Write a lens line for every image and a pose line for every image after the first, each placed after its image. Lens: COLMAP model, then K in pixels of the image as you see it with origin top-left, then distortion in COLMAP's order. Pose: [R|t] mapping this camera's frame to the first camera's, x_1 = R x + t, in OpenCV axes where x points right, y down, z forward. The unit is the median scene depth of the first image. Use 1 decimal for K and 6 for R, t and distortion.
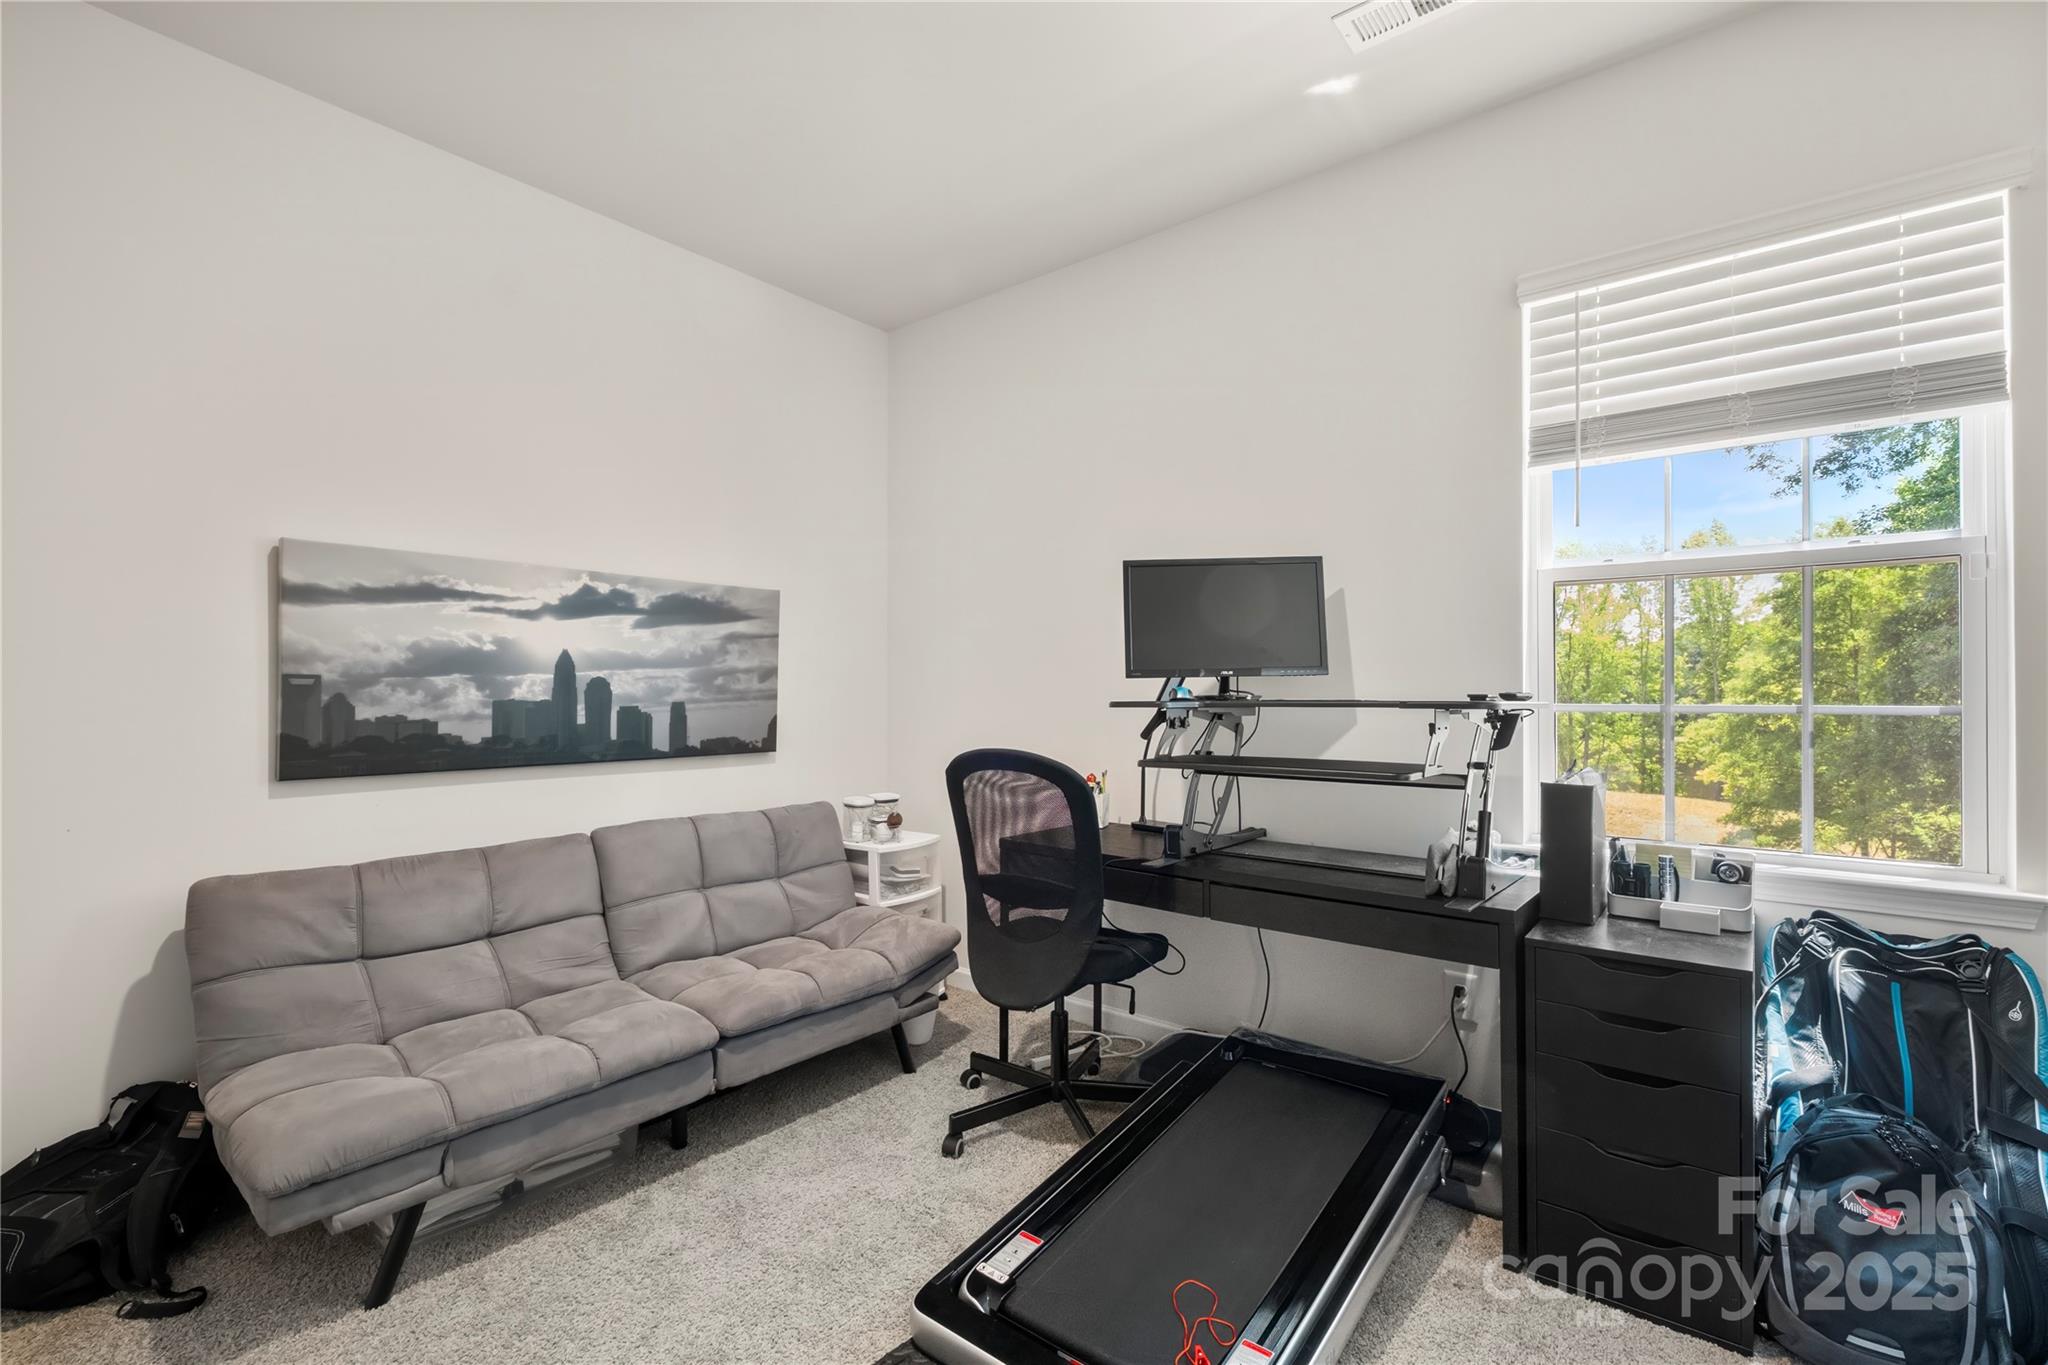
lens RADIAL K [[899.3, 0, 1030.6], [0, 899.3, 698.8], [0, 0, 1]] dist [0.002330, -0.005408]
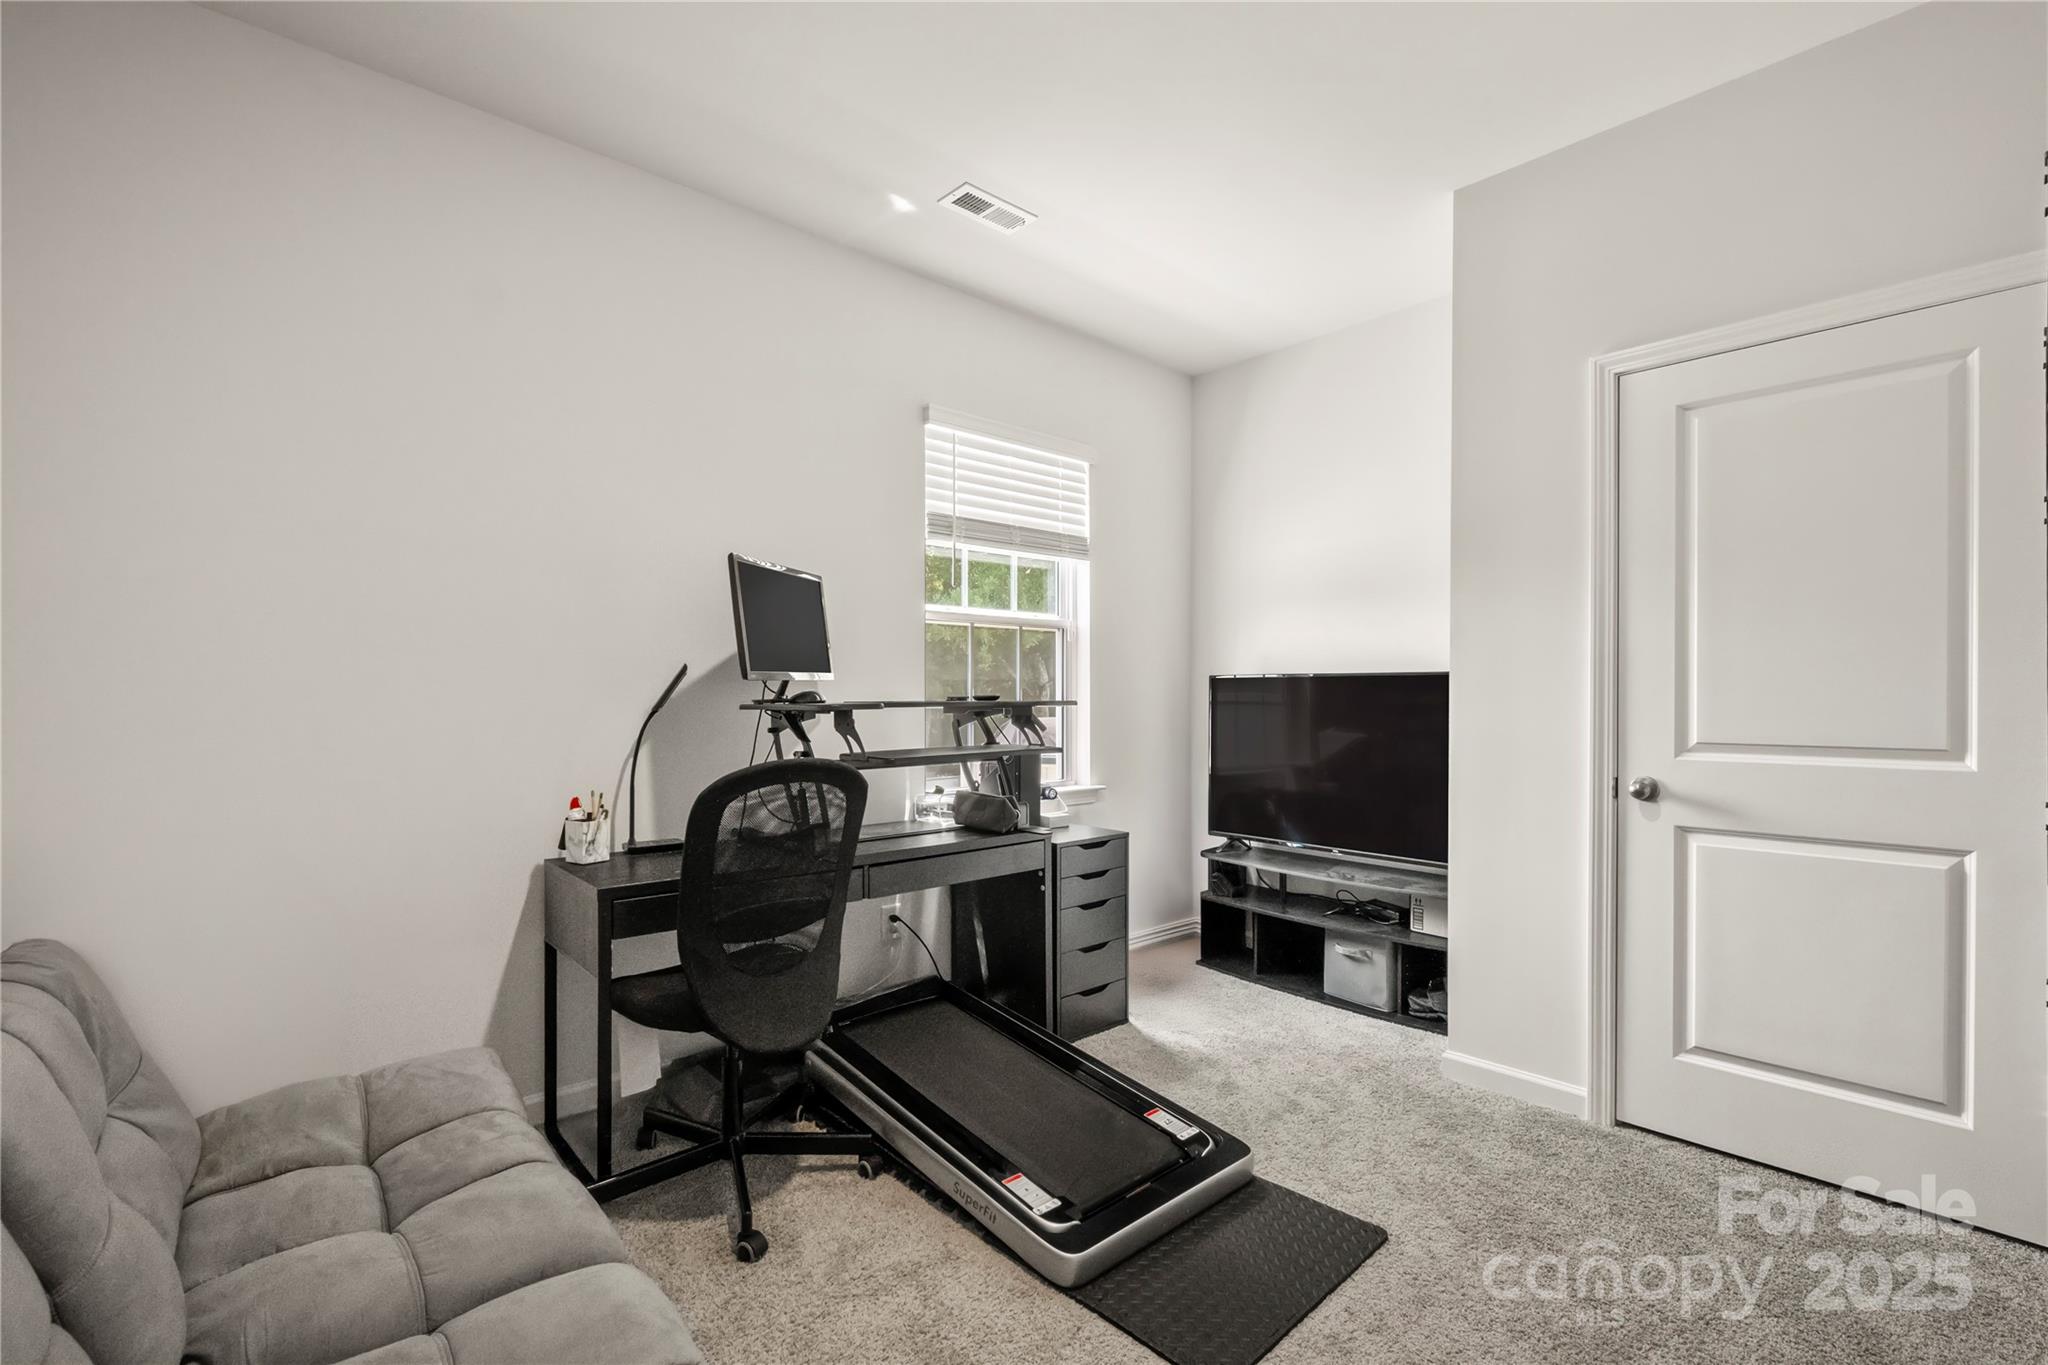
lens RADIAL K [[899.3, 0, 1030.6], [0, 899.3, 698.8], [0, 0, 1]] dist [0.002330, -0.005408]
pose [[0.166147, -0.004184, 0.986092, -1.020919], [0.003628, 0.999987, 0.003631, -0.006279], [-0.986094, 0.002975, 0.166160, 0.728061]]
